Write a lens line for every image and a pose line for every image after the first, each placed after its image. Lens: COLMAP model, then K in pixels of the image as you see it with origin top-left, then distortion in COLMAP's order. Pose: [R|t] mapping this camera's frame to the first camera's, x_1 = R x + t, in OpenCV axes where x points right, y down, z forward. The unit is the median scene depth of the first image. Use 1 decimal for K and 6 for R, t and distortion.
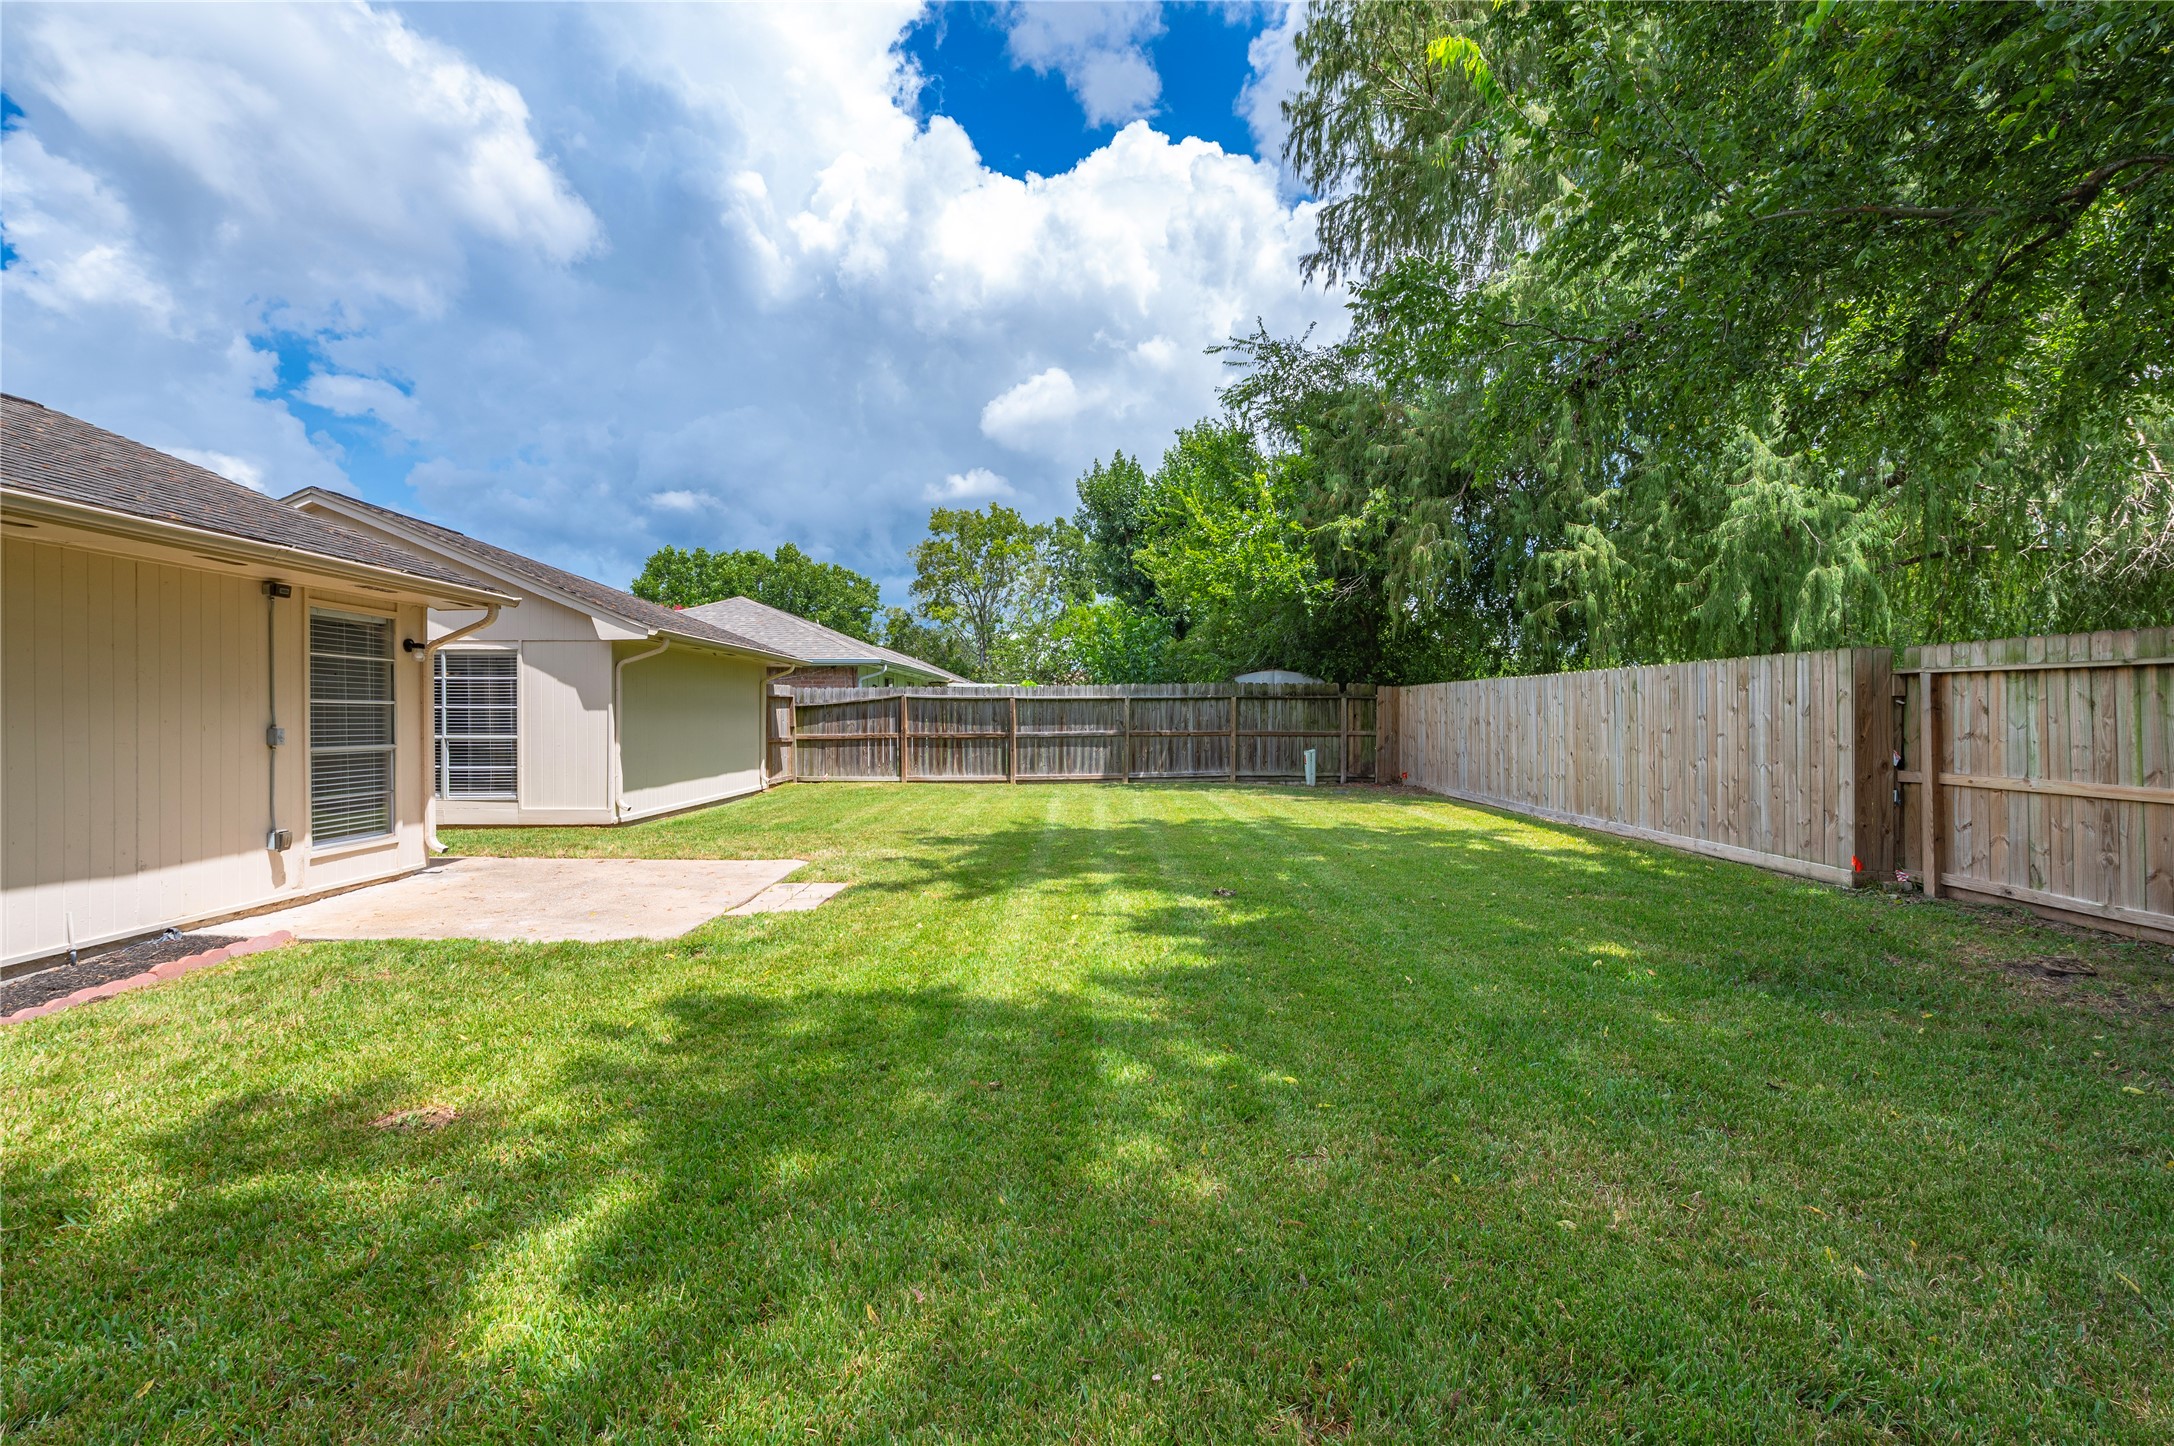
lens RADIAL K [[930.5, 0, 1080.9], [0, 930.5, 725.8], [0, 0, 1]] dist [0.000571, 0.000006]
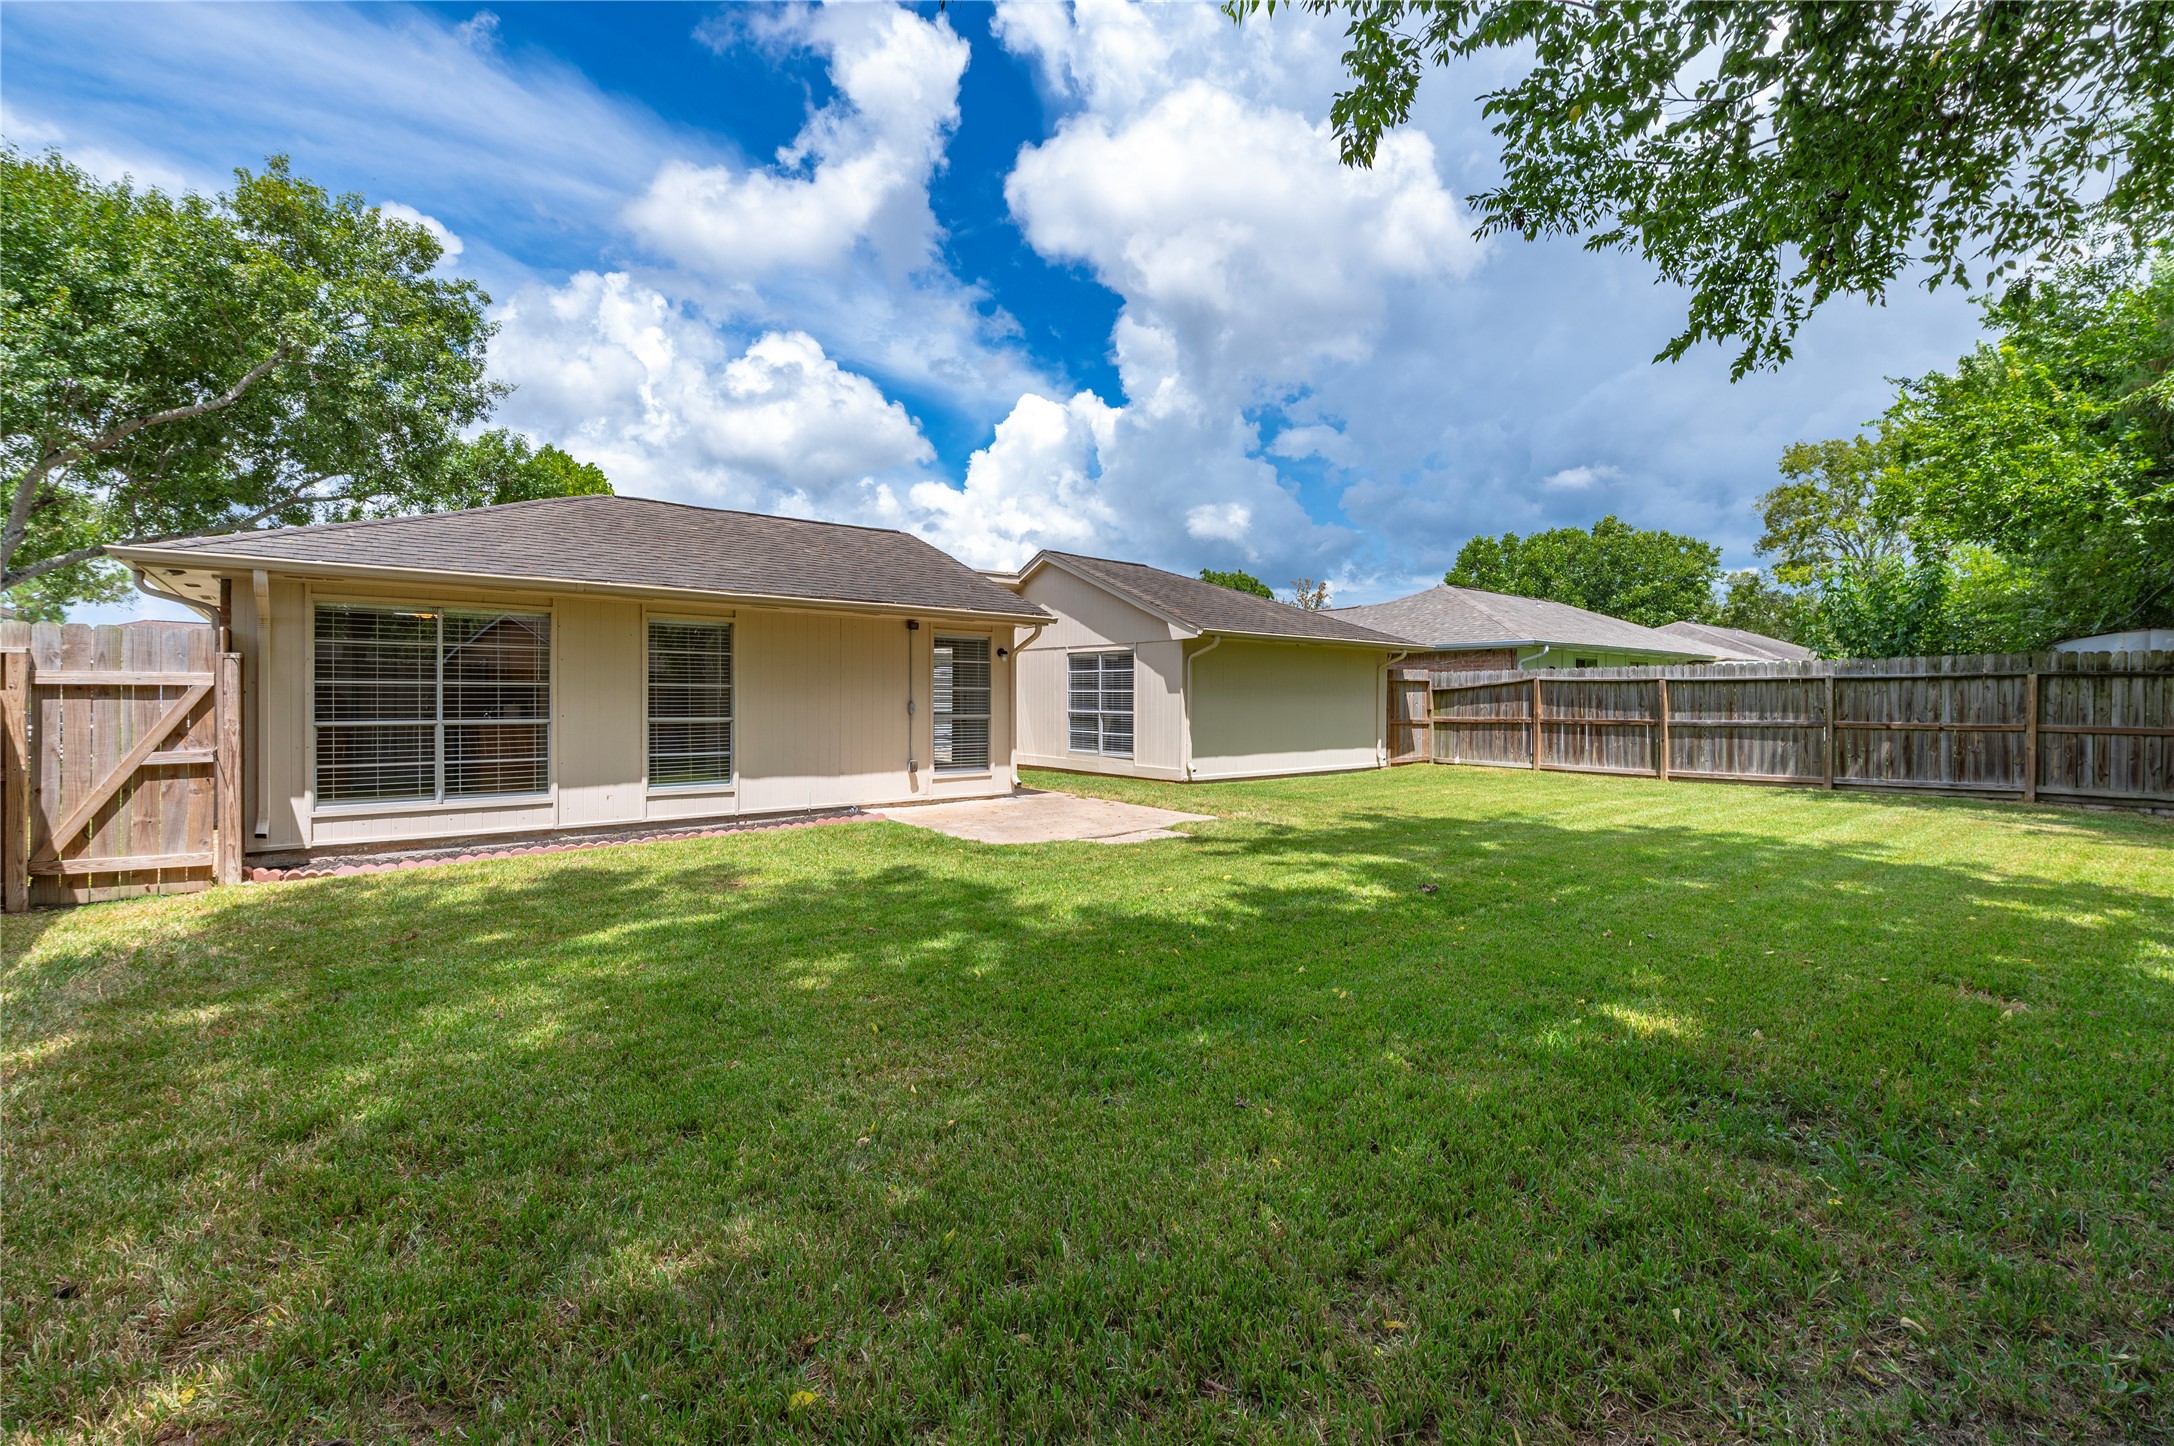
lens RADIAL K [[916.5, 0, 1082.1], [0, 916.5, 701.7], [0, 0, 1]] dist [-0.002333, -0.000081]
pose [[0.622455, 0.007775, -0.782617, 0.253617], [-0.013532, 0.999908, -0.000830, -0.001476], [0.782538, 0.011107, 0.622503, 0.055468]]
